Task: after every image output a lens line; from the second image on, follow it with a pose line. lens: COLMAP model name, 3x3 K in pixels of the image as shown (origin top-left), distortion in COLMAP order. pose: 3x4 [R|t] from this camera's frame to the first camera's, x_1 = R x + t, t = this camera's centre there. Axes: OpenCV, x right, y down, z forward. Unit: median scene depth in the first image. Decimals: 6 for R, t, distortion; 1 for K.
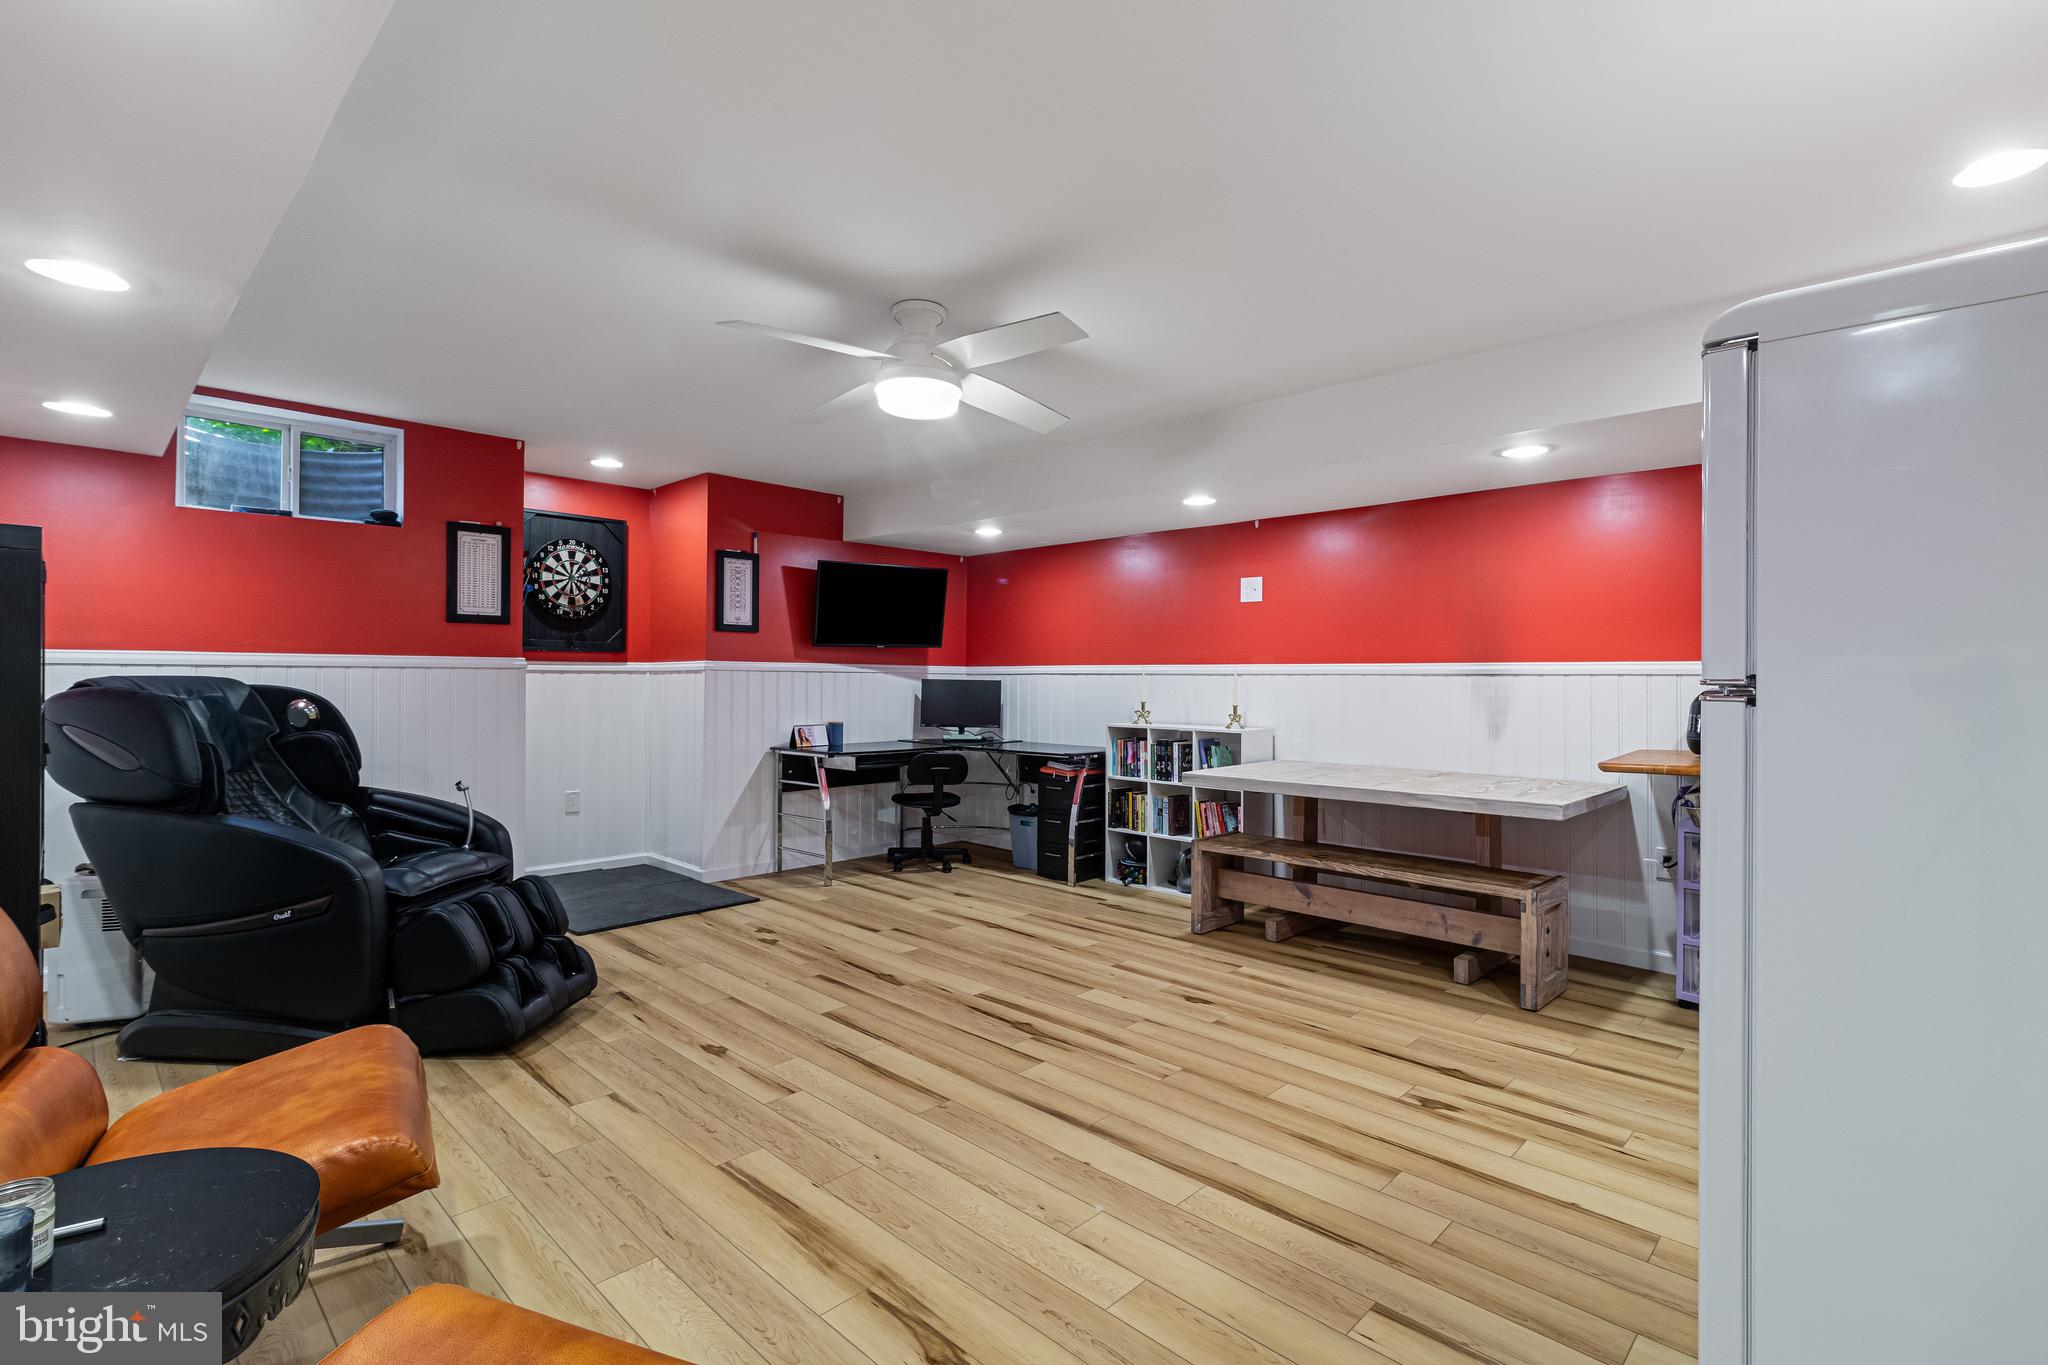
lens RADIAL K [[941.0, 0, 1028.3], [0, 941.0, 676.3], [0, 0, 1]] dist [0.000742, 0.000496]
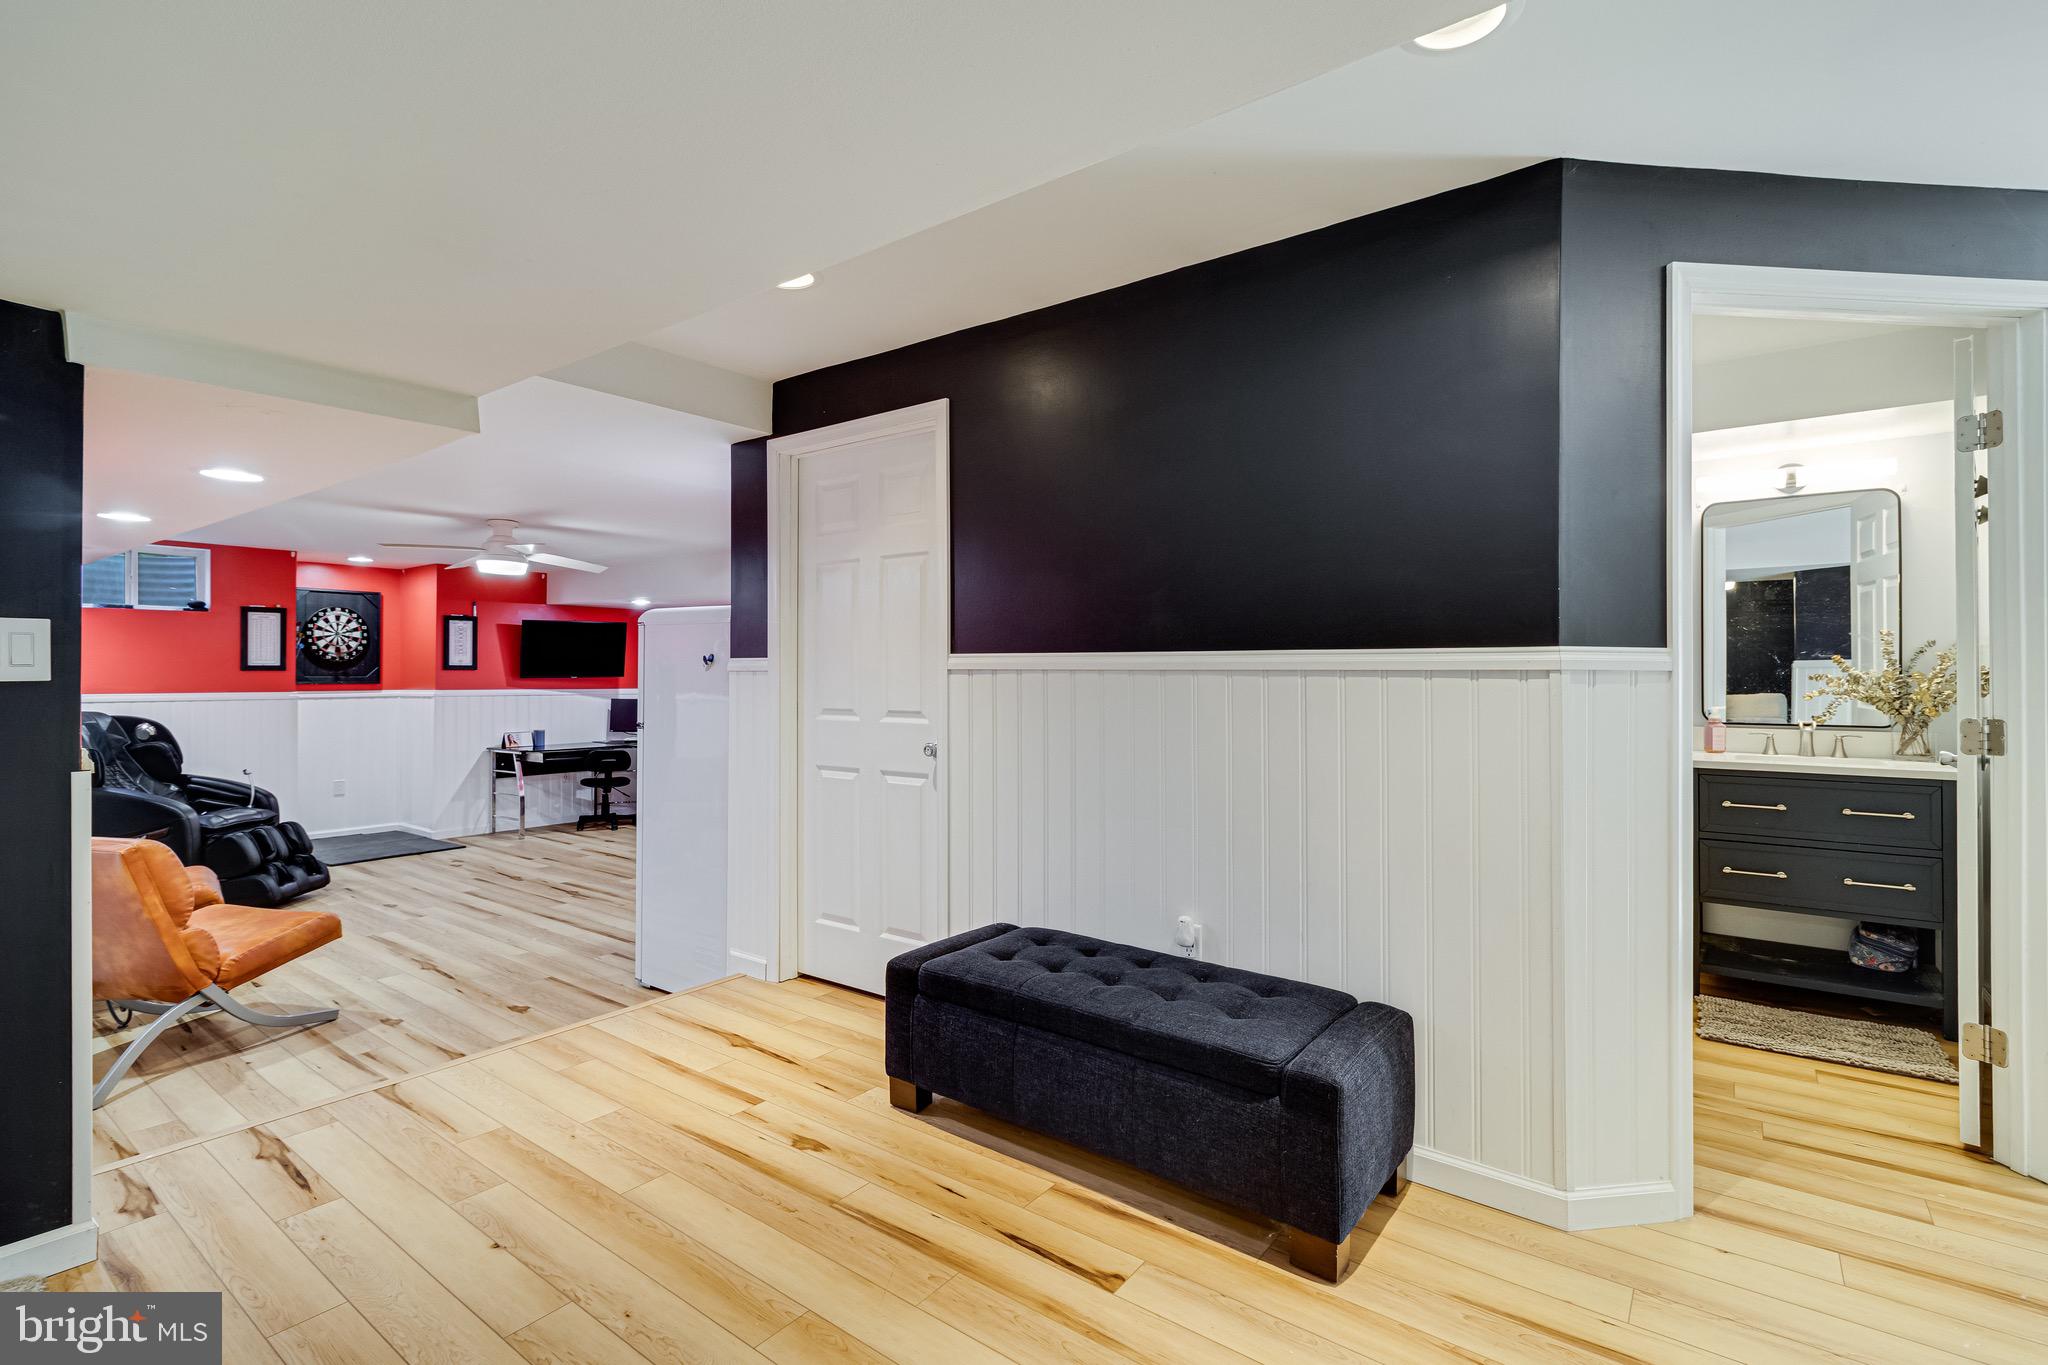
lens RADIAL K [[941.0, 0, 1032.3], [0, 941.0, 670.1], [0, 0, 1]] dist [0.000742, 0.000496]
pose [[0.991189, -0.003013, 0.132420, 0.463571], [0.003537, 0.999987, -0.003718, -0.046452], [-0.132407, 0.004153, 0.991187, -0.702346]]
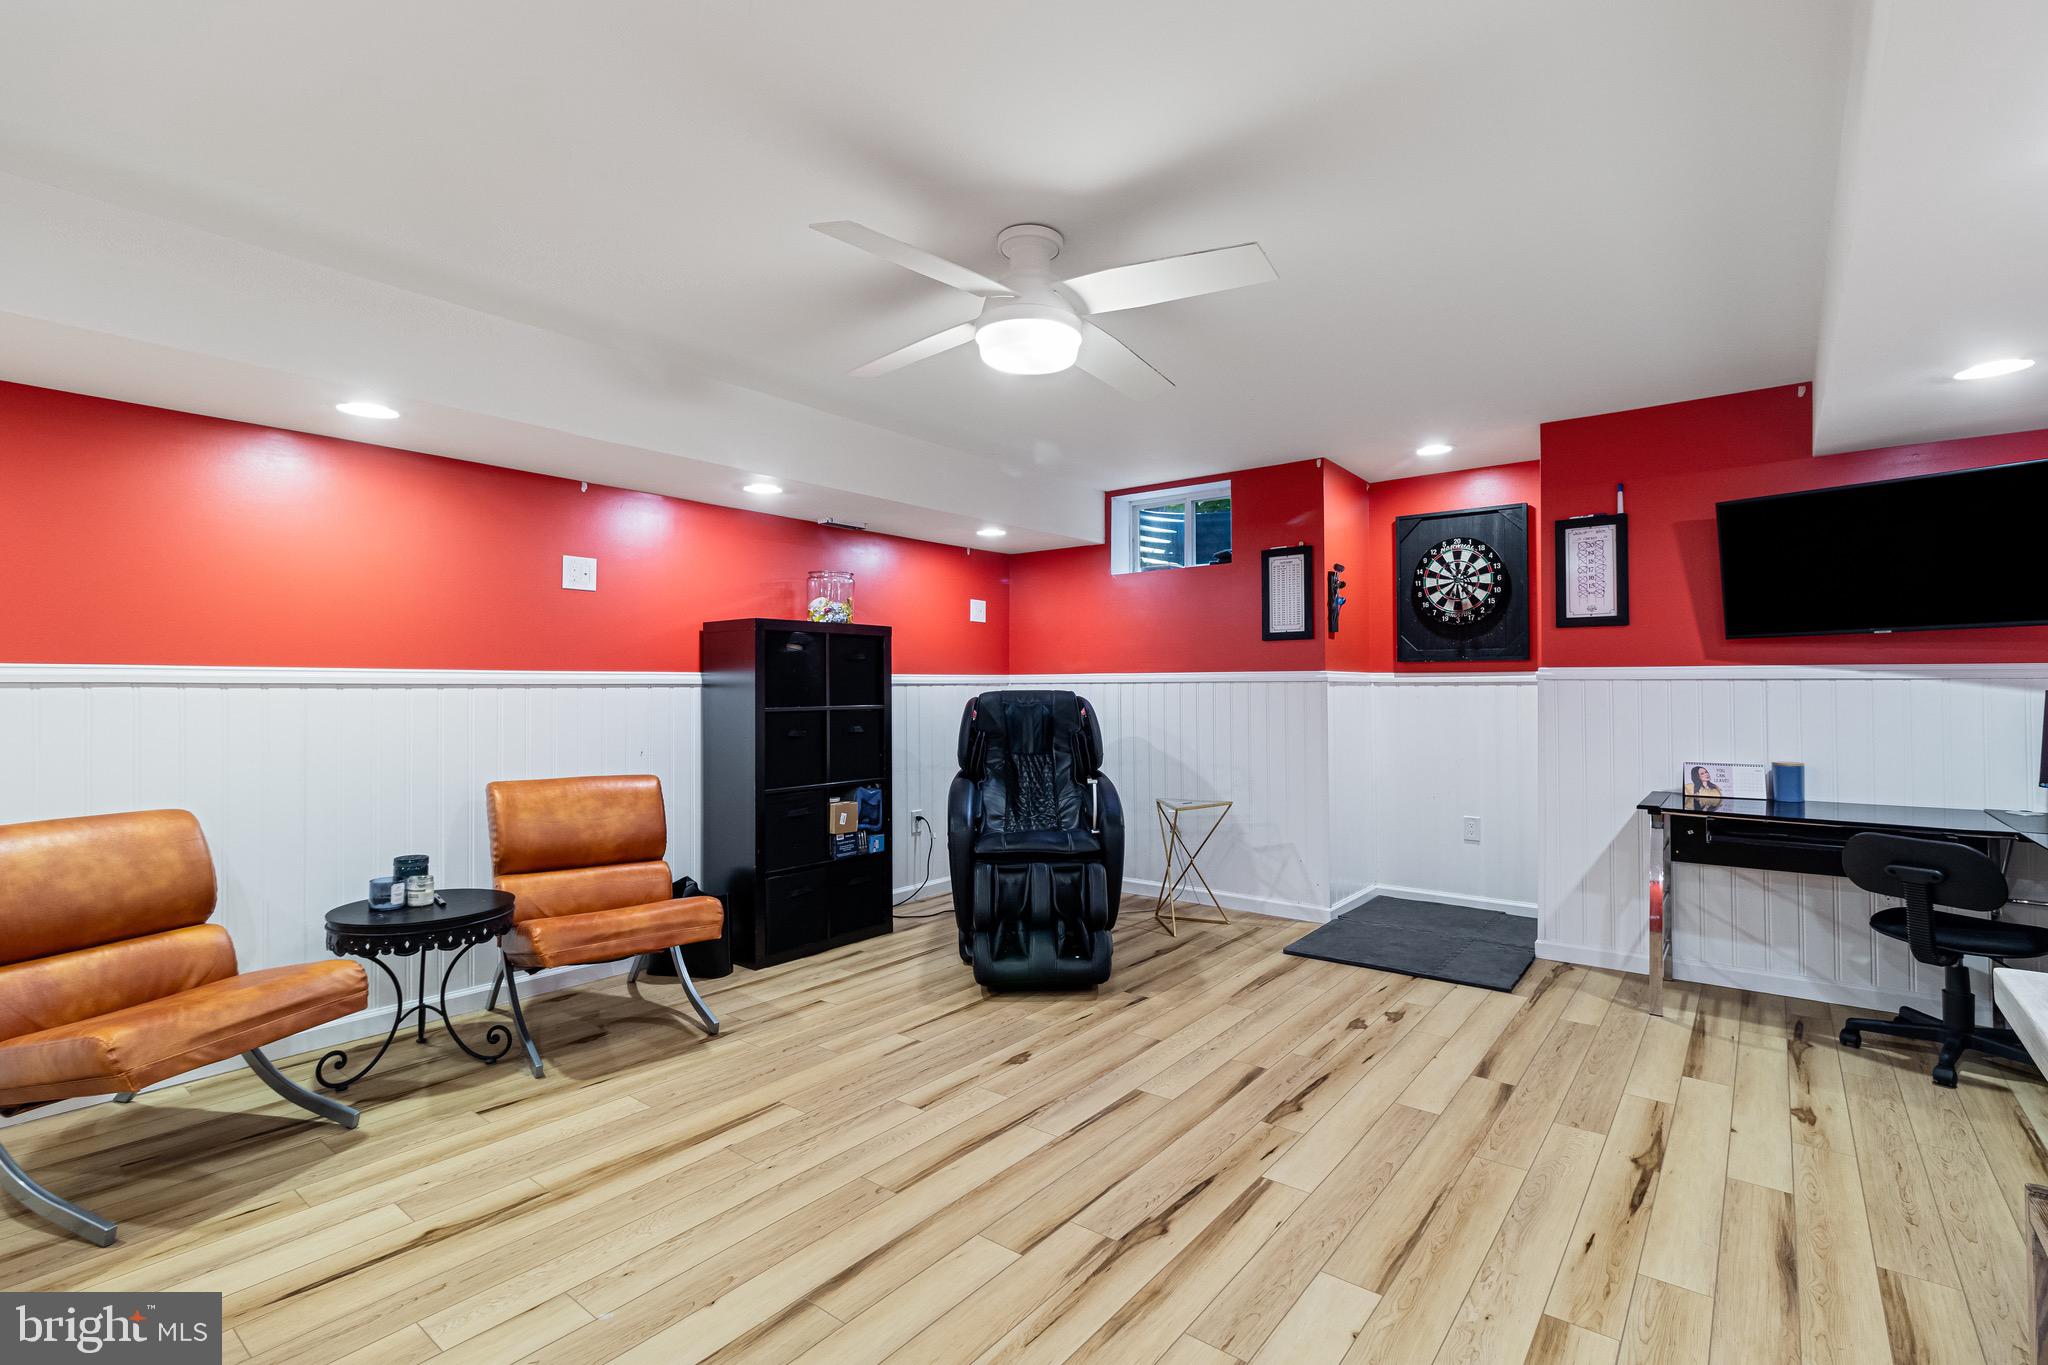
lens RADIAL K [[941.0, 0, 1031.8], [0, 941.0, 666.5], [0, 0, 1]] dist [0.000742, 0.000496]
pose [[0.100859, -0.028456, -0.994494, 0.447182], [0.004279, 0.999594, -0.028168, 0.002953], [0.994892, -0.001415, 0.100940, 0.595764]]
